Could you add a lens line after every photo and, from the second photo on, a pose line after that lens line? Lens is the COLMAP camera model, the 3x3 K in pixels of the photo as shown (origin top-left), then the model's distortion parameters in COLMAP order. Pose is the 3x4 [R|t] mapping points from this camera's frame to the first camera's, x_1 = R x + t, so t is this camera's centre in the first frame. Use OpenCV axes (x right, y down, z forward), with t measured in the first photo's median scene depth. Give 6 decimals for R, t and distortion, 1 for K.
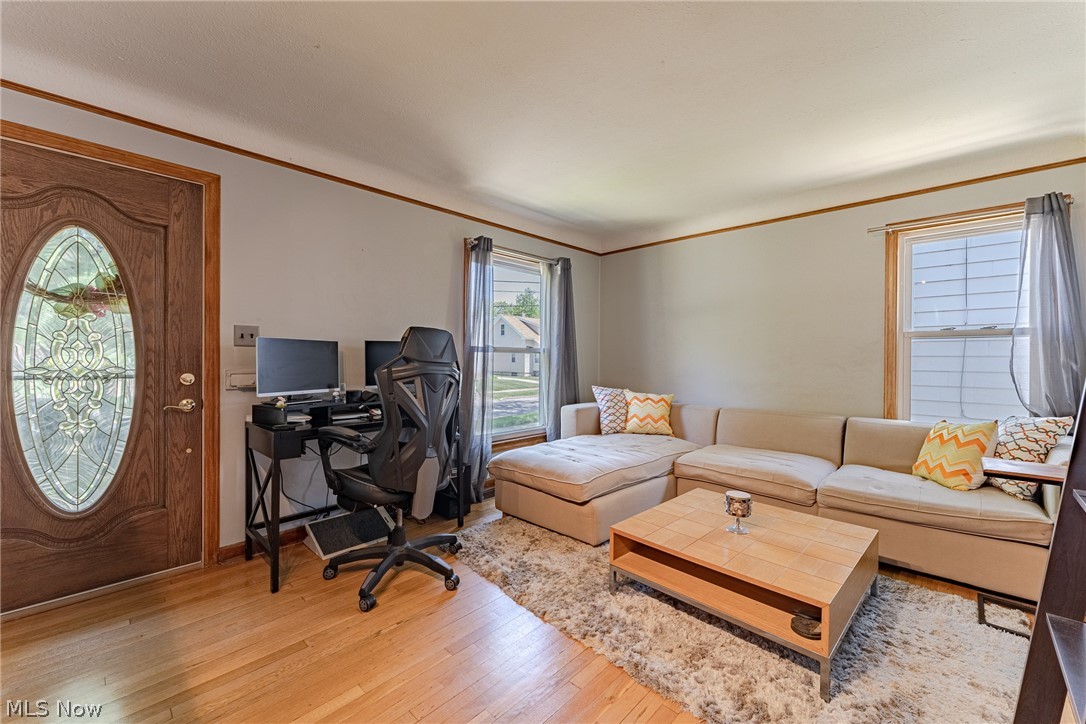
lens RADIAL K [[441.2, 0, 545.3], [0, 441.2, 358.0], [0, 0, 1]] dist [0.002159, -0.000432]
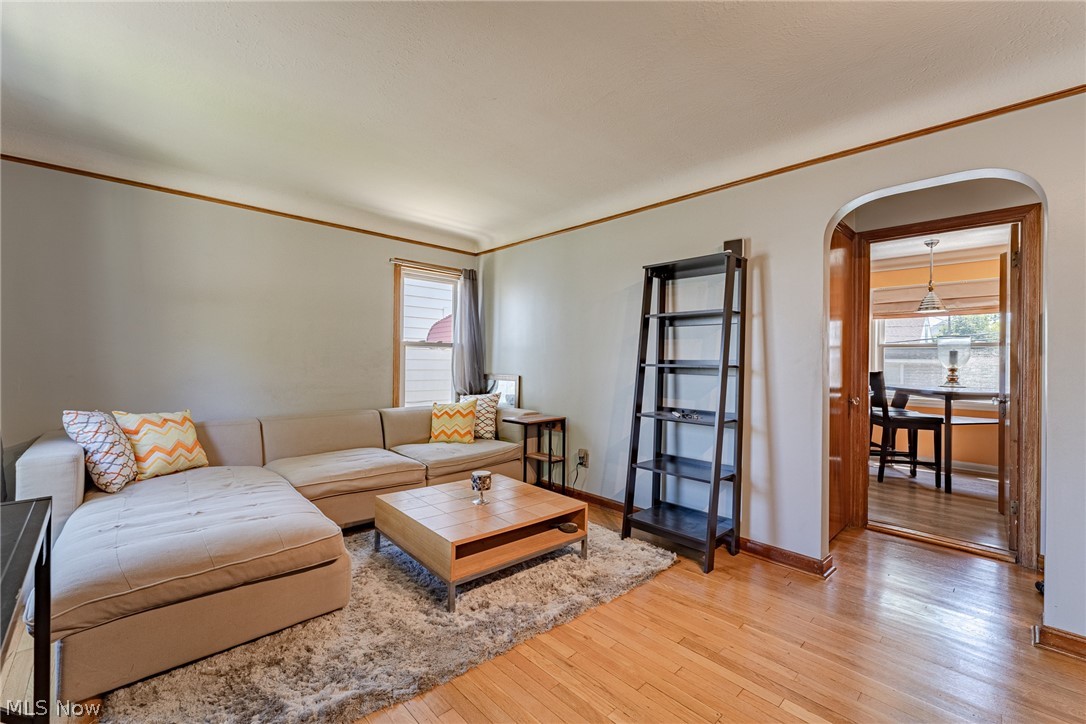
lens RADIAL K [[441.2, 0, 545.4], [0, 441.2, 363.3], [0, 0, 1]] dist [0.002159, -0.000432]
pose [[0.051486, -0.005705, 0.998657, -0.508265], [-0.010209, 0.999928, 0.006239, -0.005229], [-0.998622, -0.010516, 0.051424, 0.491649]]
